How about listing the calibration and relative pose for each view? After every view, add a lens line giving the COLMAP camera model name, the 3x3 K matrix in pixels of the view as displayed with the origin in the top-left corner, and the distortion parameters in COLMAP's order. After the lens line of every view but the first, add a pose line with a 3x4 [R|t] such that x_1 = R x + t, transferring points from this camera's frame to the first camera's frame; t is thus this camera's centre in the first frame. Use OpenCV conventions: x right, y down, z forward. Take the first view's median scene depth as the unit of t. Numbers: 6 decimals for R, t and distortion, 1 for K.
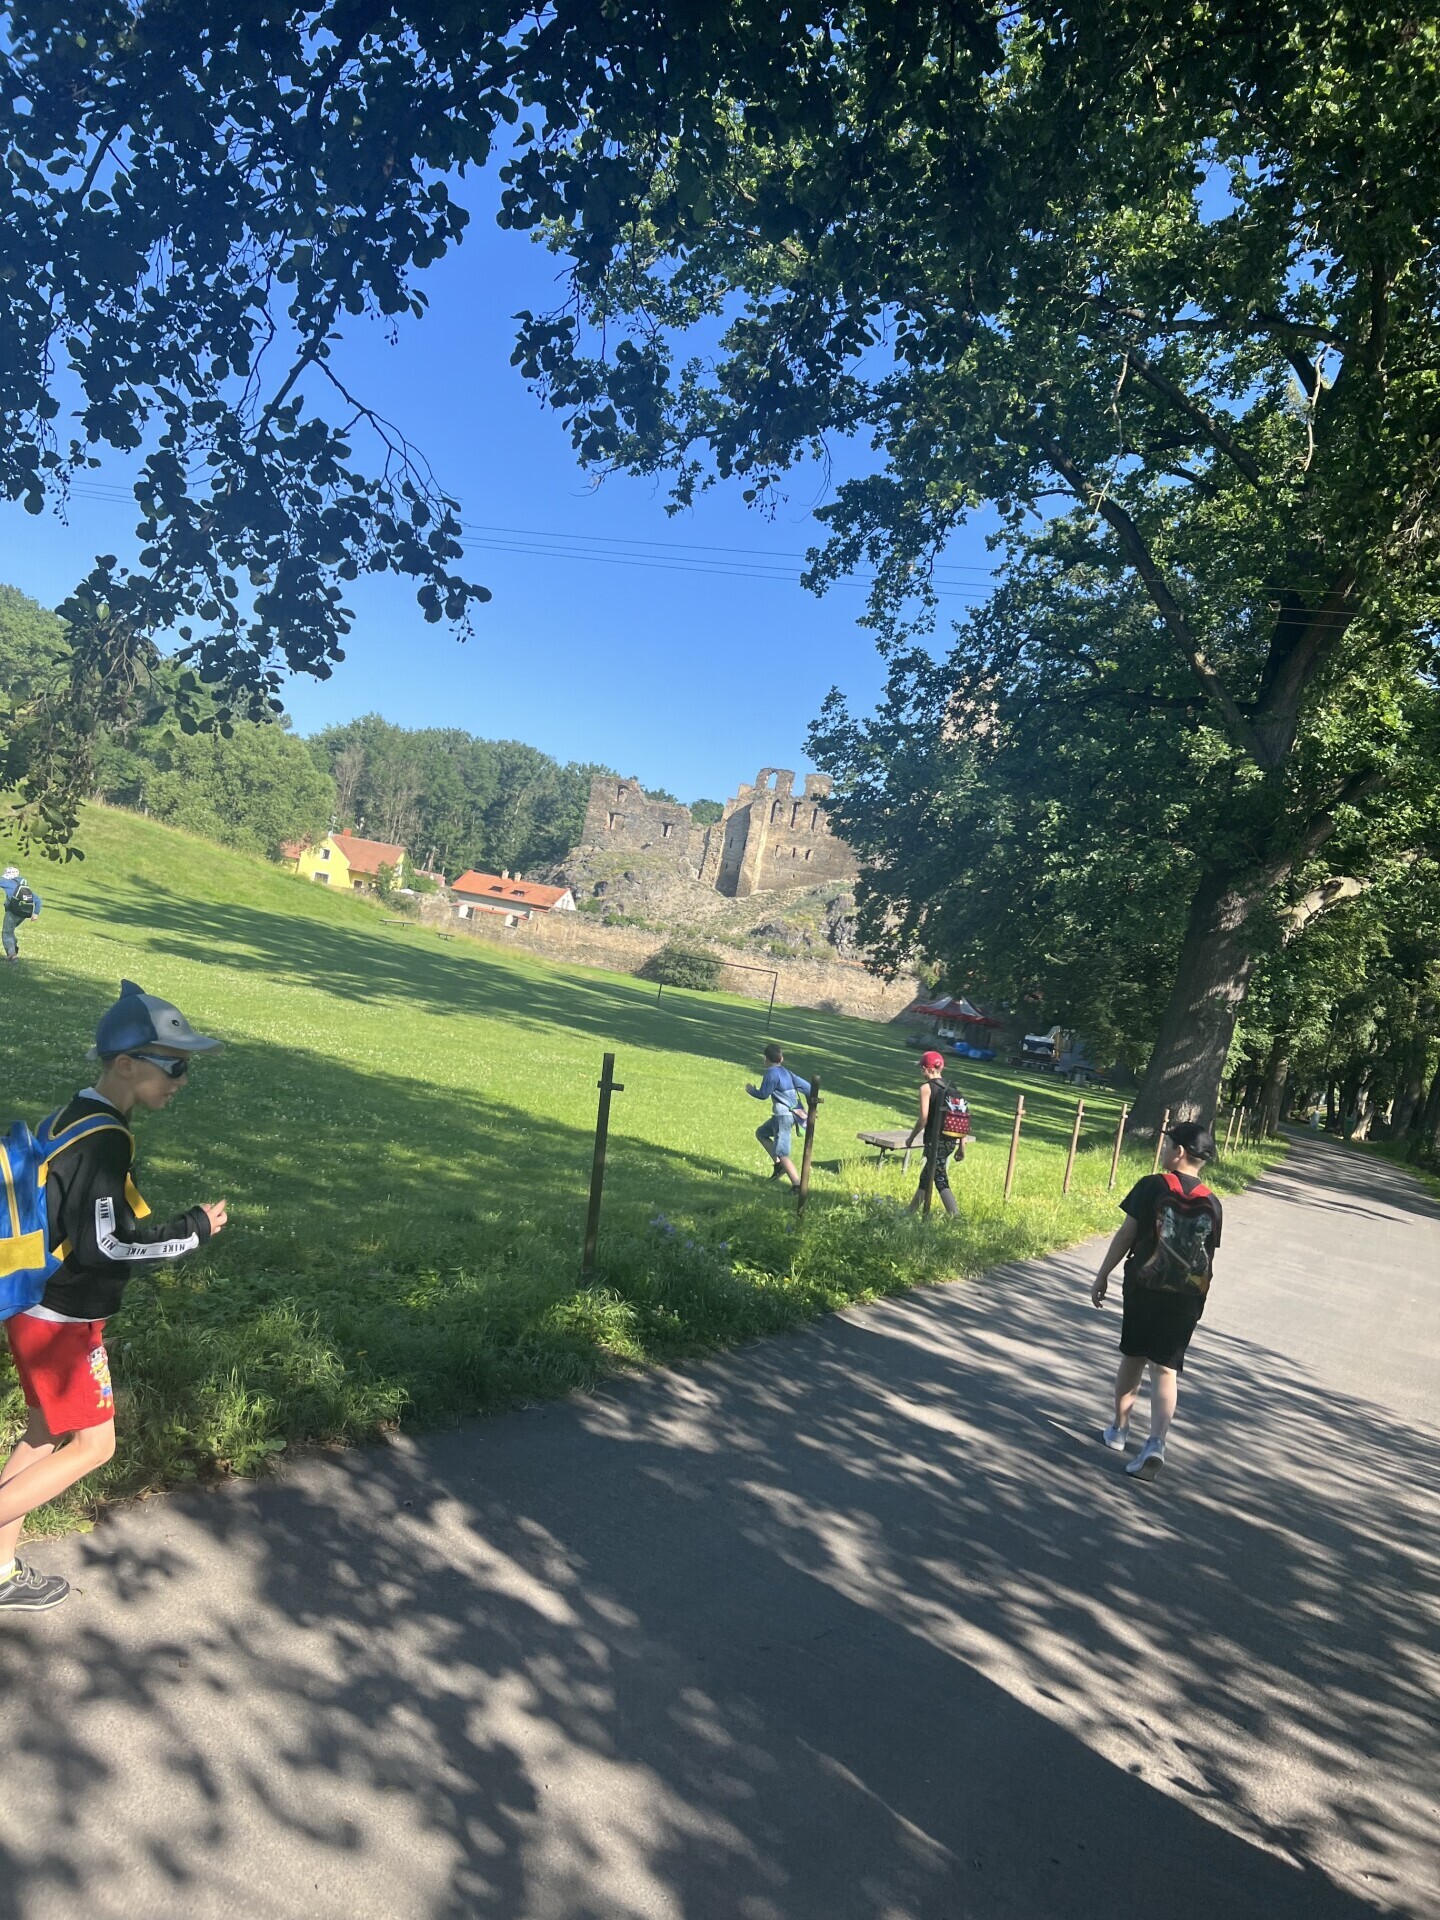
lens RADIAL K [[1427.9, 0, 699.9], [0, 1427.9, 969.2], [0, 0, 1]] dist [0.029086, -0.035467]
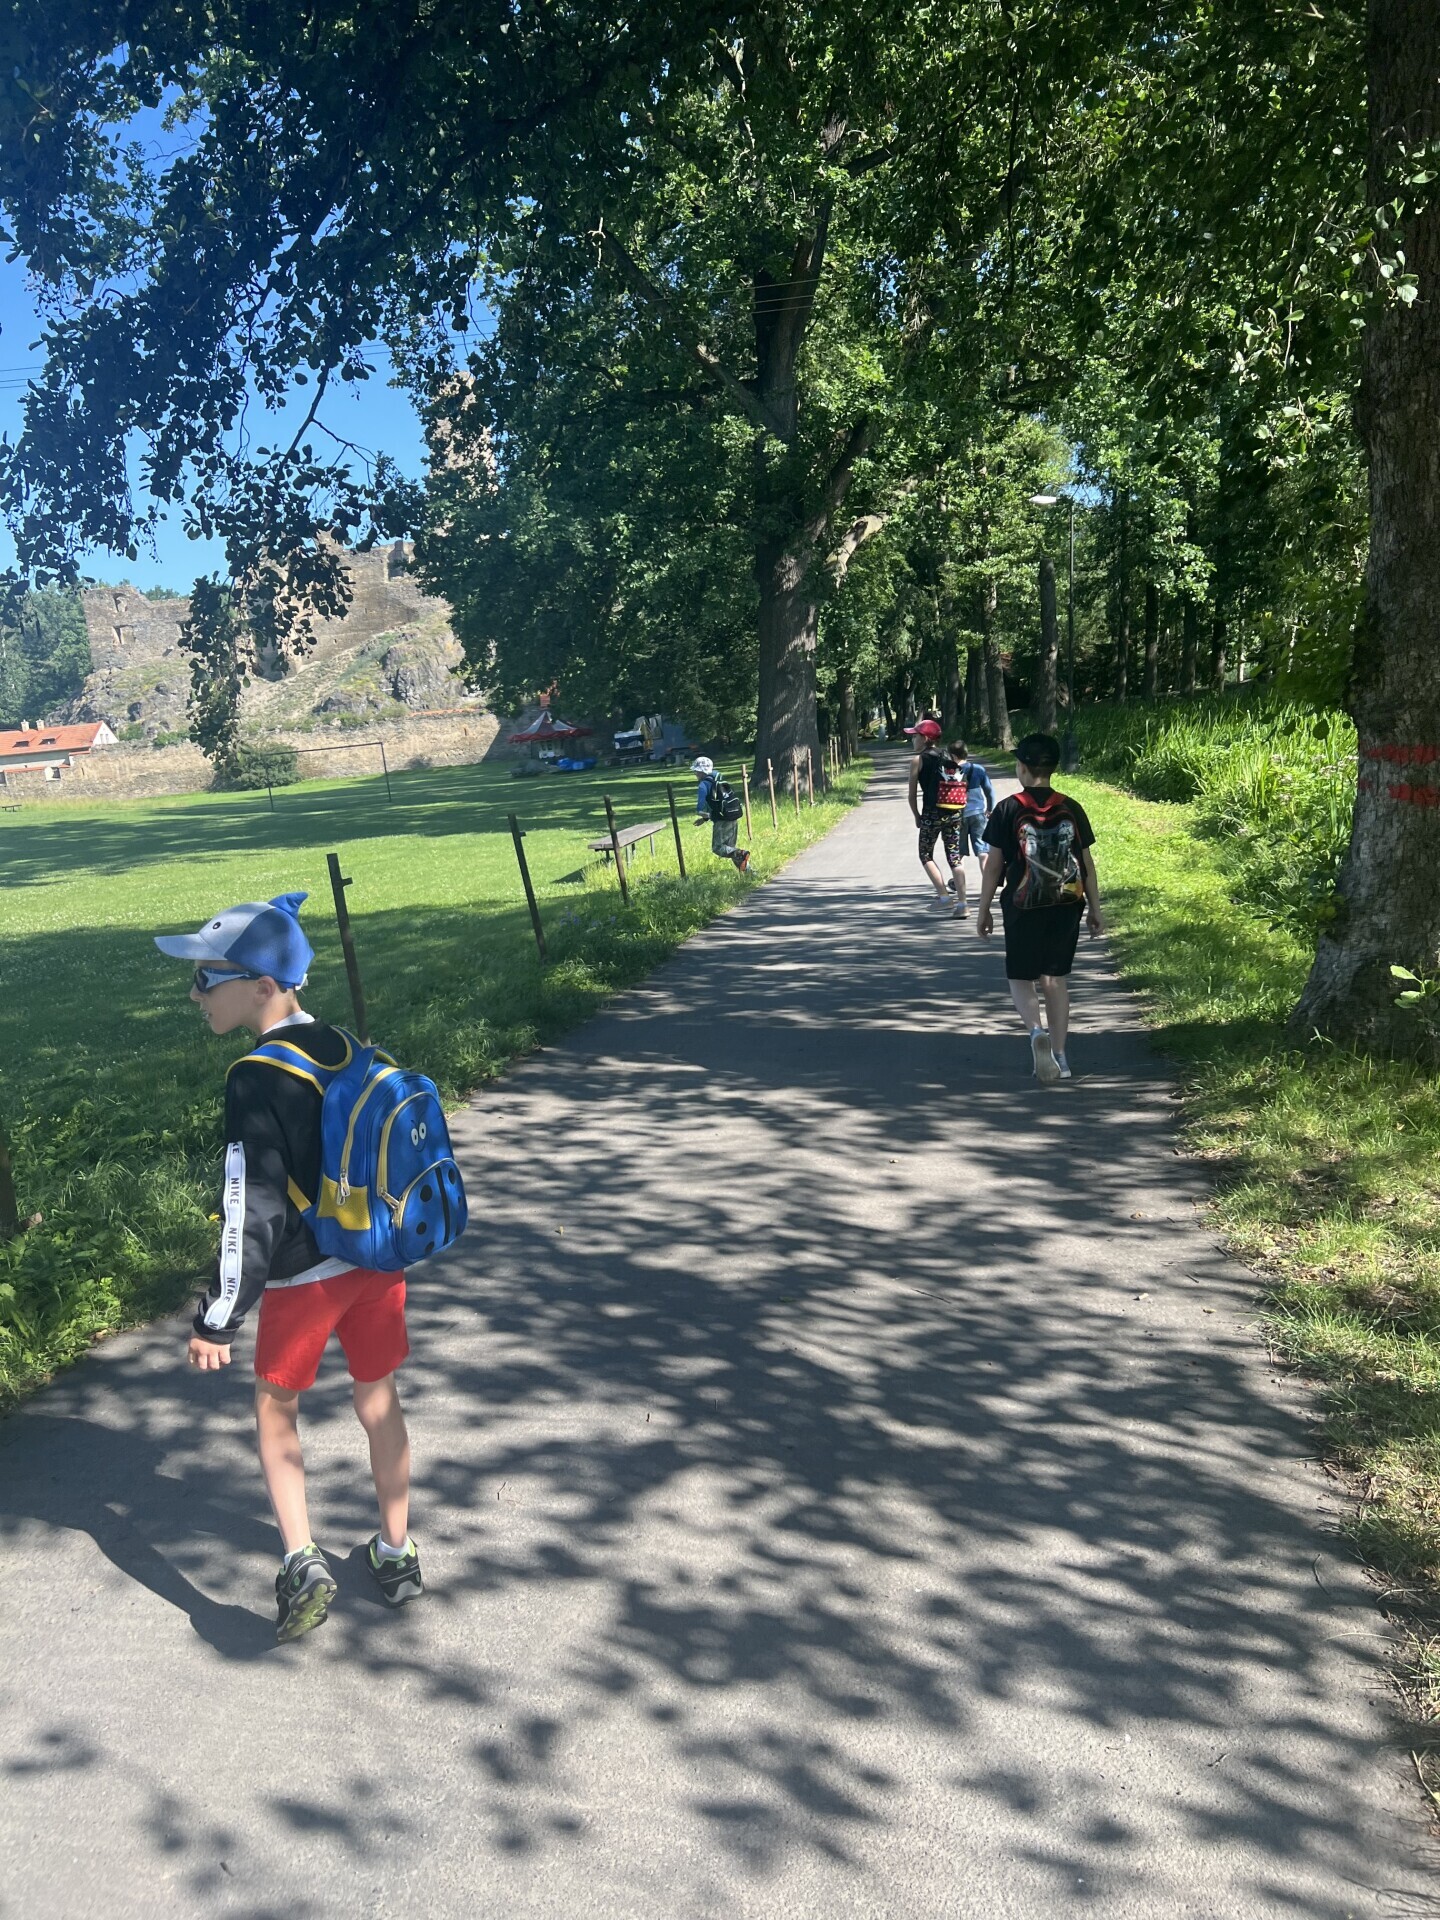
lens RADIAL K [[1427.9, 0, 721.7], [0, 1427.9, 974.2], [0, 0, 1]] dist [0.029086, -0.035467]
pose [[0.911804, -0.328556, 0.246302, -0.053029], [0.275962, 0.934476, 0.224945, -0.010150], [-0.304070, -0.137136, 0.942728, -0.085142]]
